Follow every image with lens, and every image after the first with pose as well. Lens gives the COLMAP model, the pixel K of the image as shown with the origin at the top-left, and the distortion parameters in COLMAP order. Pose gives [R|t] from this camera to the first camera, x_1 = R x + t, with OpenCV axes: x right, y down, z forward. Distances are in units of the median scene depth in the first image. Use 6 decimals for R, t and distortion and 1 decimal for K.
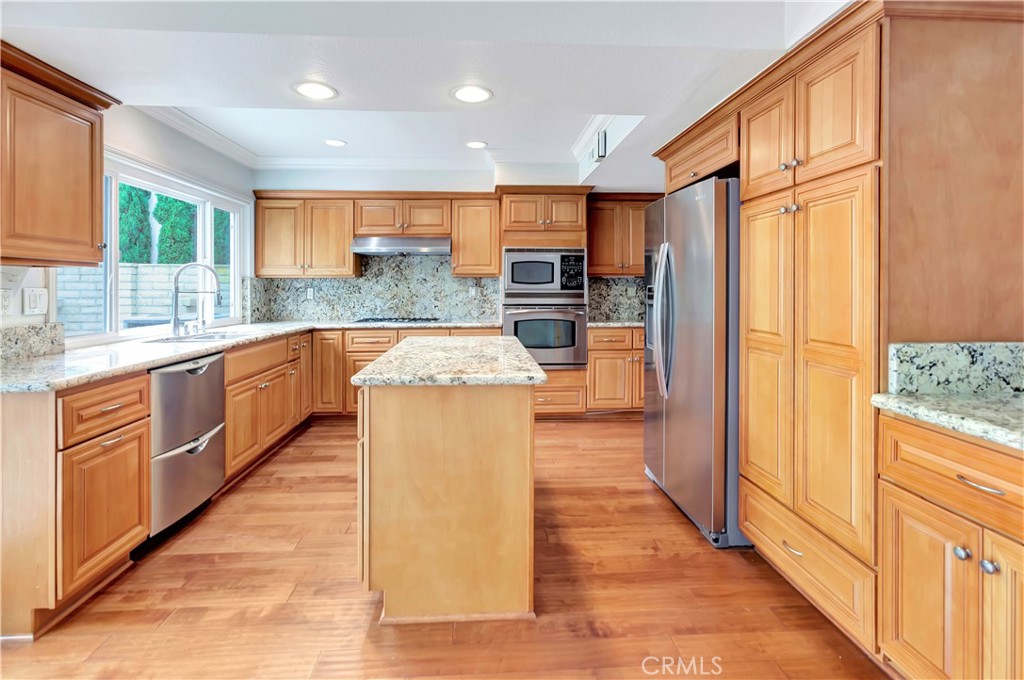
lens RADIAL K [[476.0, 0, 511.0], [0, 476.0, 283.6], [0, 0, 1]] dist [0.001548, 0.000830]
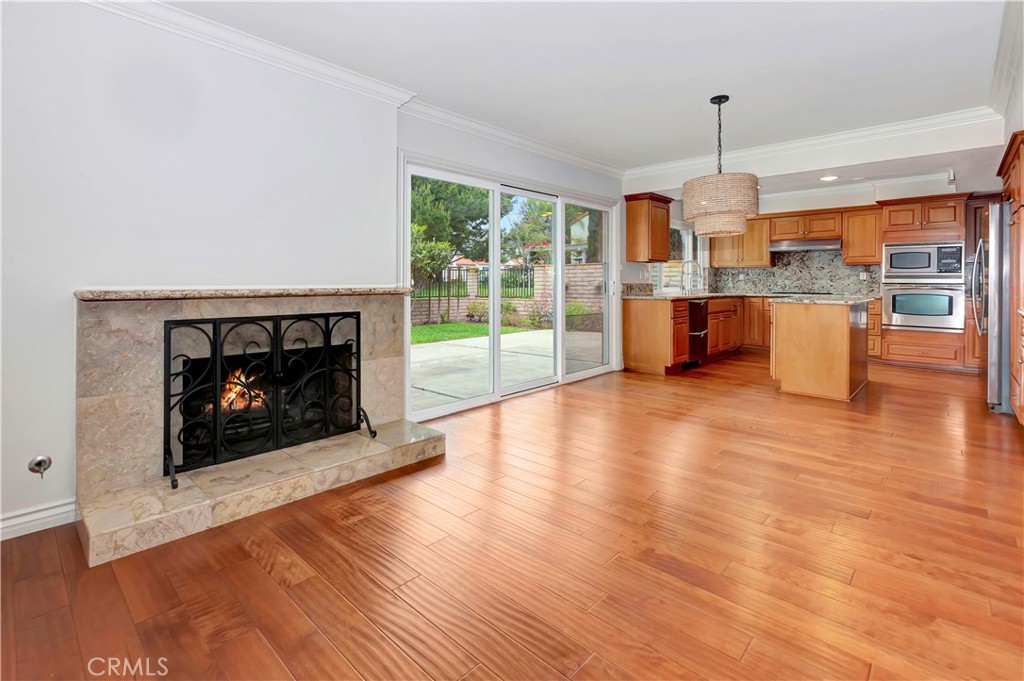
lens RADIAL K [[476.0, 0, 511.0], [0, 476.0, 284.1], [0, 0, 1]] dist [0.001548, 0.000830]
pose [[0.683748, 0.008732, -0.729666, 0.255678], [-0.000348, 0.999932, 0.011640, 0.028866], [0.729718, -0.007704, 0.683704, -0.769357]]
